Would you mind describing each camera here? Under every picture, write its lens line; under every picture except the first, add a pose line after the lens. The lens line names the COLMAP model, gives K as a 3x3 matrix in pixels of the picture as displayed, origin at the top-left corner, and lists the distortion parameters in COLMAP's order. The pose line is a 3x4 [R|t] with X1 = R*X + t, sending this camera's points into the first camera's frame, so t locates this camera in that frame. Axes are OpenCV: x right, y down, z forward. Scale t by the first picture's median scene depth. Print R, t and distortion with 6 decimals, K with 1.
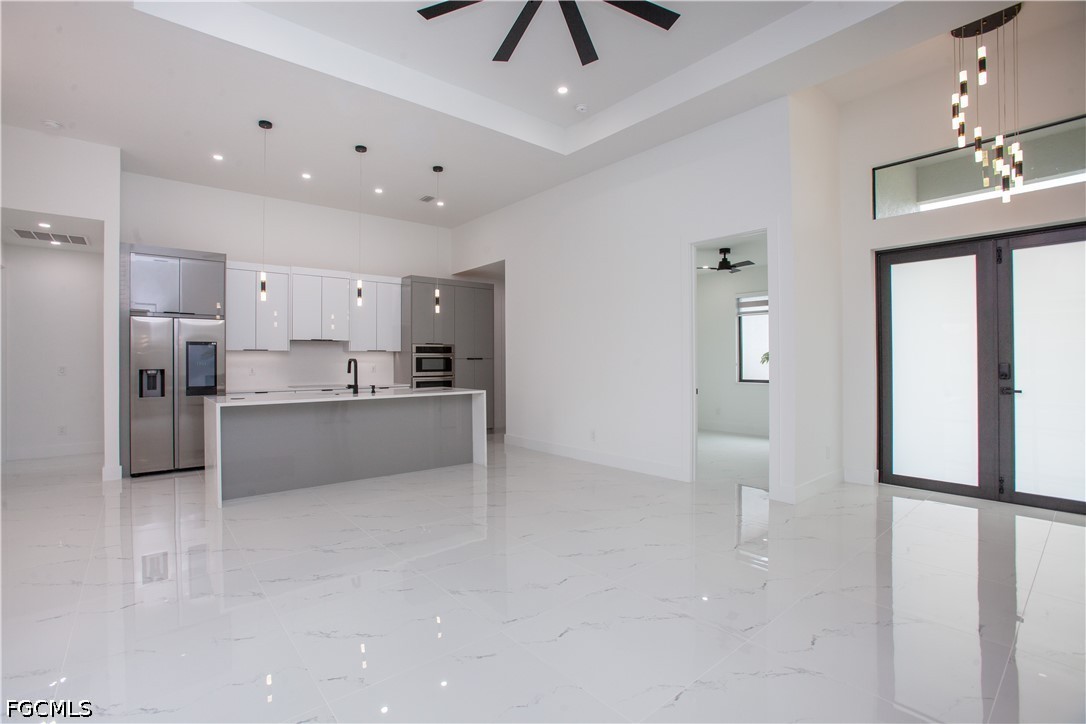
lens RADIAL K [[495.9, 0, 542.1], [0, 495.9, 358.8], [0, 0, 1]] dist [0.001085, 0.000295]
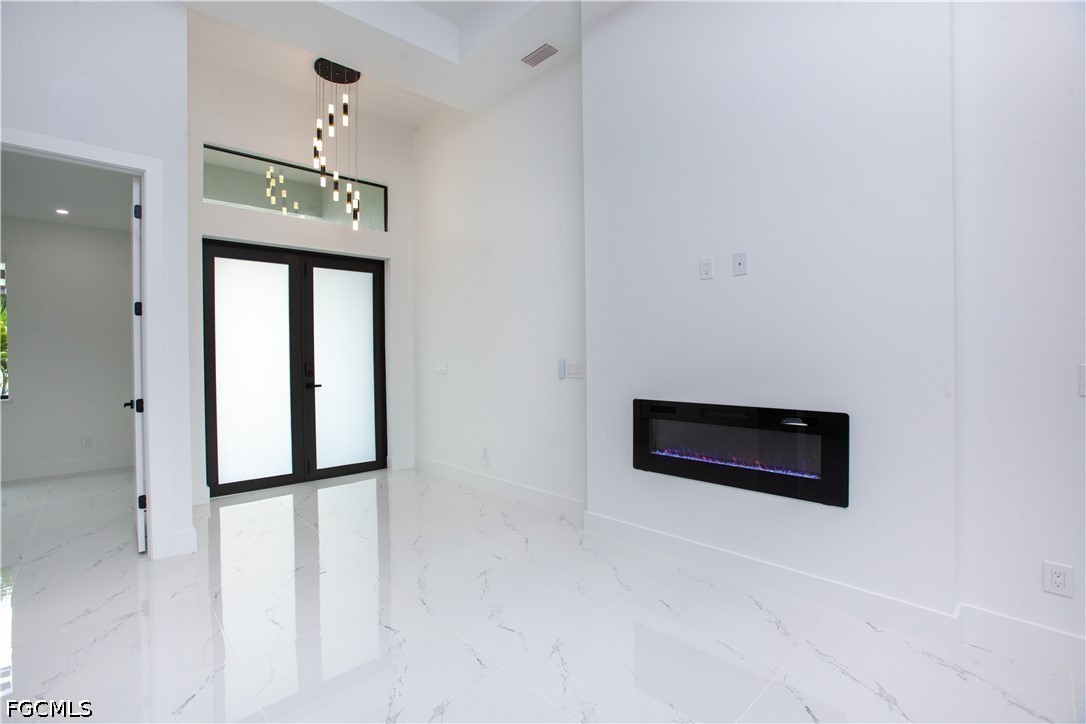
lens RADIAL K [[501.5, 0, 530.6], [0, 501.5, 356.5], [0, 0, 1]] dist [-0.031977, -0.000038]
pose [[-0.025763, 0.001593, 0.999667, -0.254683], [0.008602, 0.999962, -0.001372, 0.001127], [-0.999631, 0.008564, -0.025776, 0.502995]]
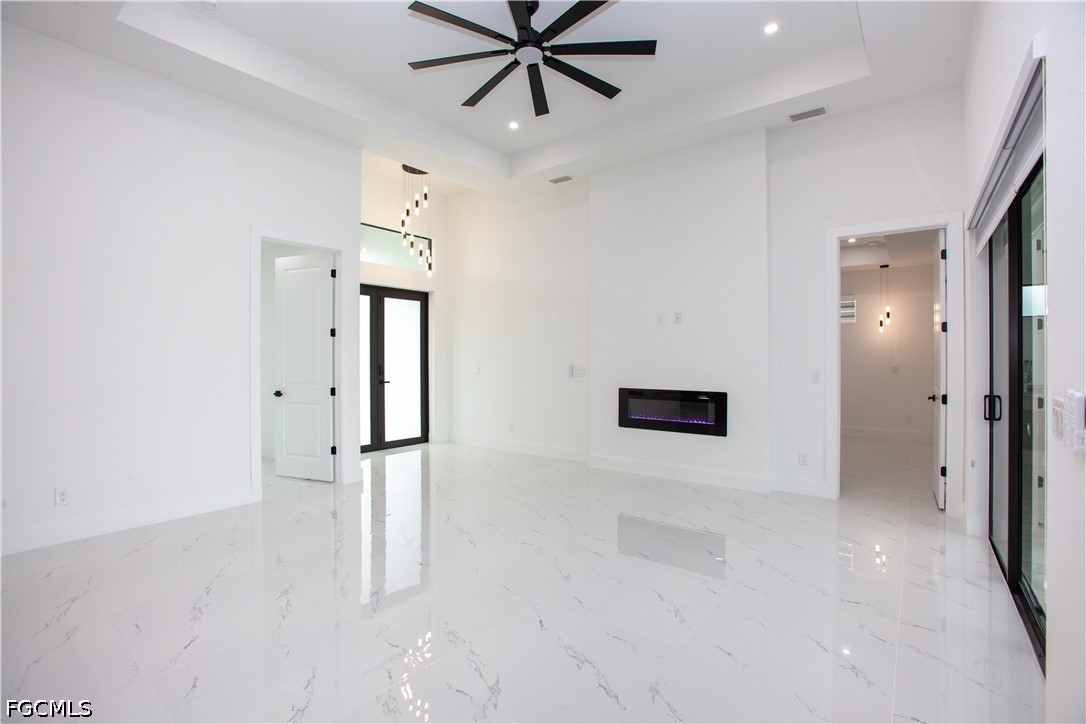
lens RADIAL K [[501.4, 0, 536.1], [0, 501.4, 359.0], [0, 0, 1]] dist [-0.041879, 0.000276]
pose [[-0.183175, 0.002696, 0.983077, -0.783690], [-0.000817, 0.999995, -0.002895, -0.007759], [-0.983080, -0.001334, -0.183172, 0.792282]]
